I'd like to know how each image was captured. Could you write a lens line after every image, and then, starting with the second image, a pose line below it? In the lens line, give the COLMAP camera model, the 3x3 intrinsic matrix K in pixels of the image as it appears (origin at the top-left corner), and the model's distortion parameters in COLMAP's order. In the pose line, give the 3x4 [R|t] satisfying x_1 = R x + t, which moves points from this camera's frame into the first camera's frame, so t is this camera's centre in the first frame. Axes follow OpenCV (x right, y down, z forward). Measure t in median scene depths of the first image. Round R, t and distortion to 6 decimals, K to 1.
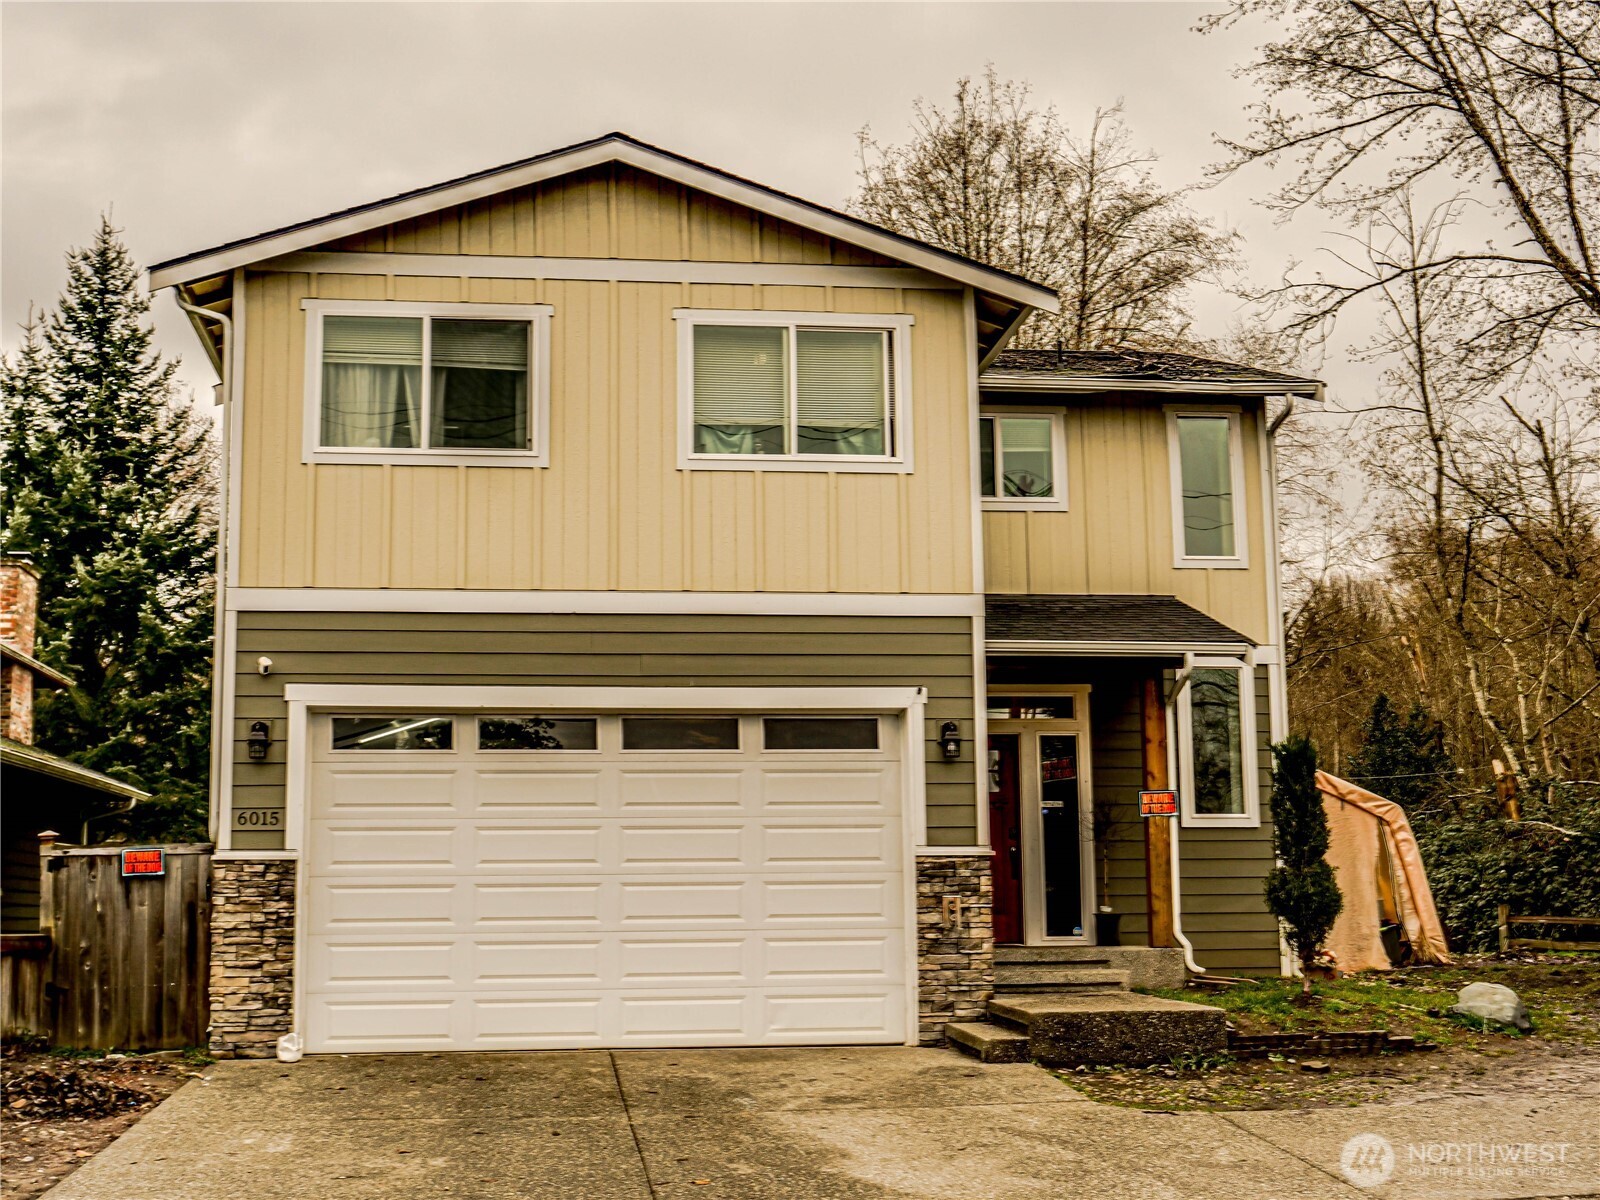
lens RADIAL K [[2123.5, 0, 800.0], [0, 2123.5, 600.0], [0, 0, 1]] dist [0.000450, -0.005429]
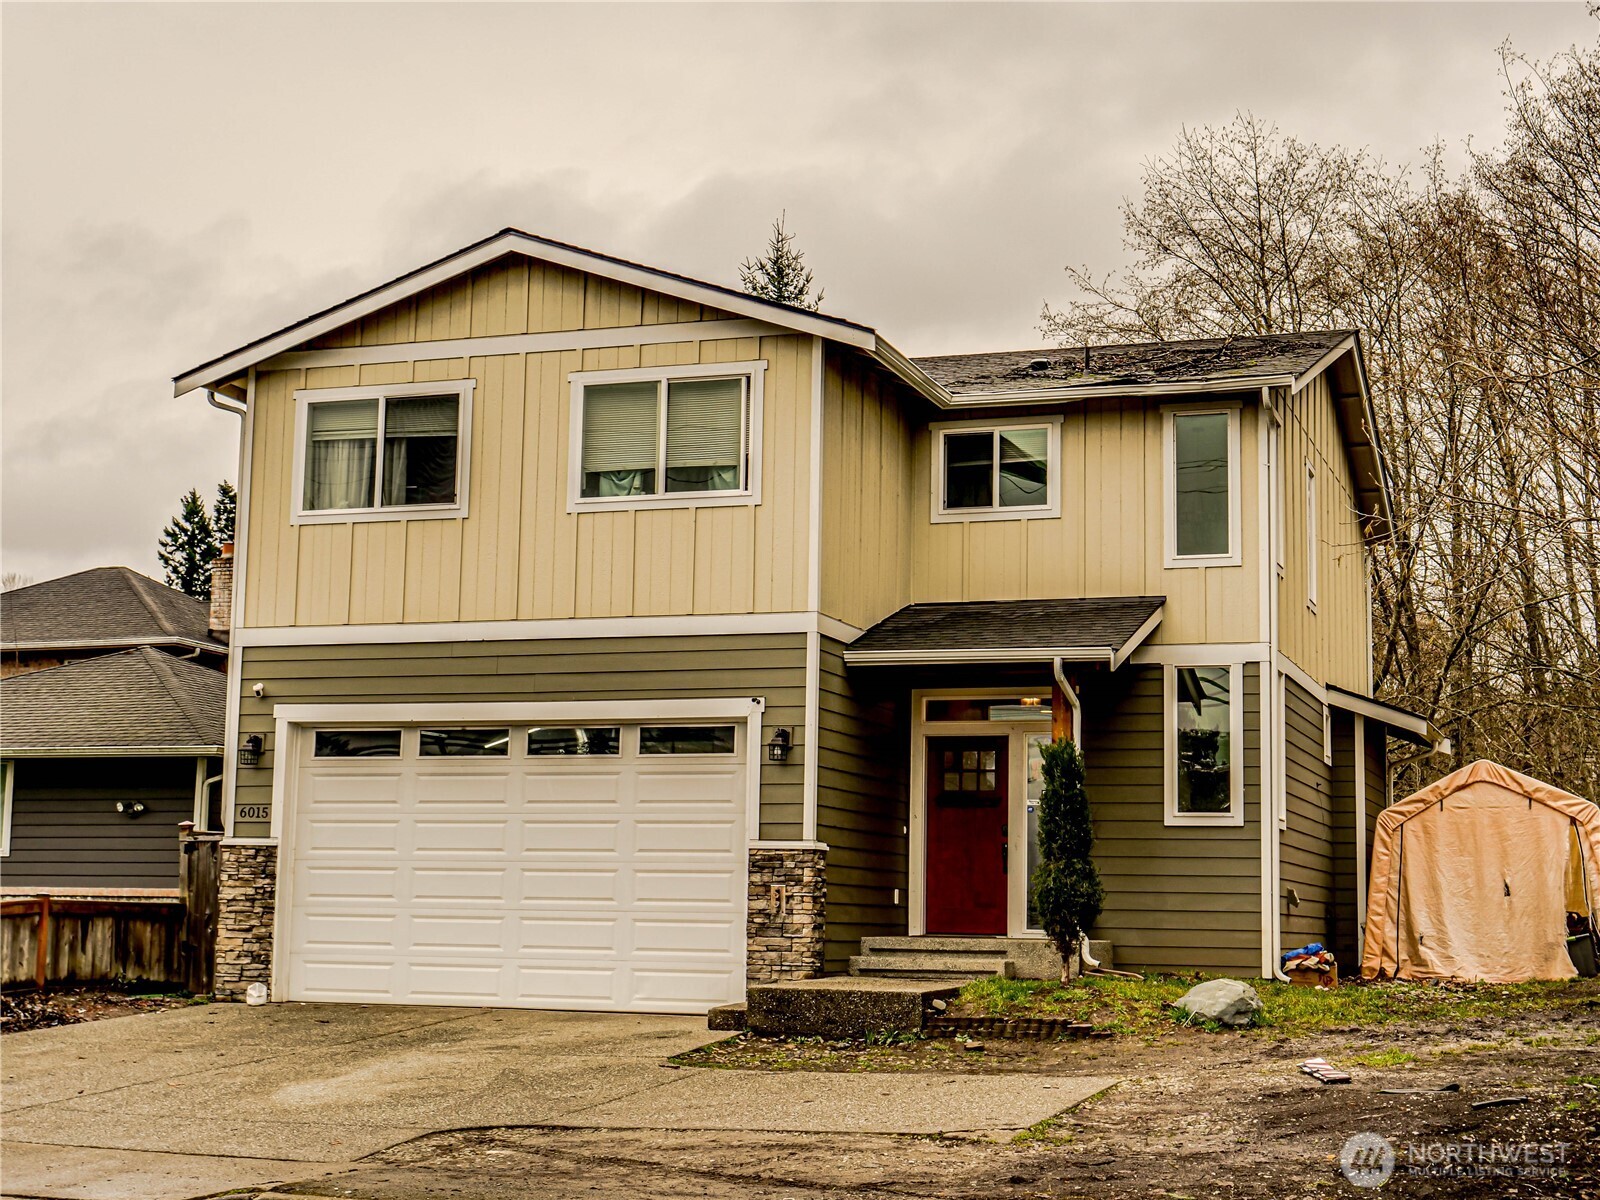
lens RADIAL K [[2388.2, 0, 800.0], [0, 2388.2, 600.0], [0, 0, 1]] dist [-0.002099, -0.012345]
pose [[0.895651, -0.034350, -0.443429, 0.636677], [0.040640, 0.999163, 0.004685, -0.015220], [0.442897, -0.022217, 0.896297, -0.112381]]
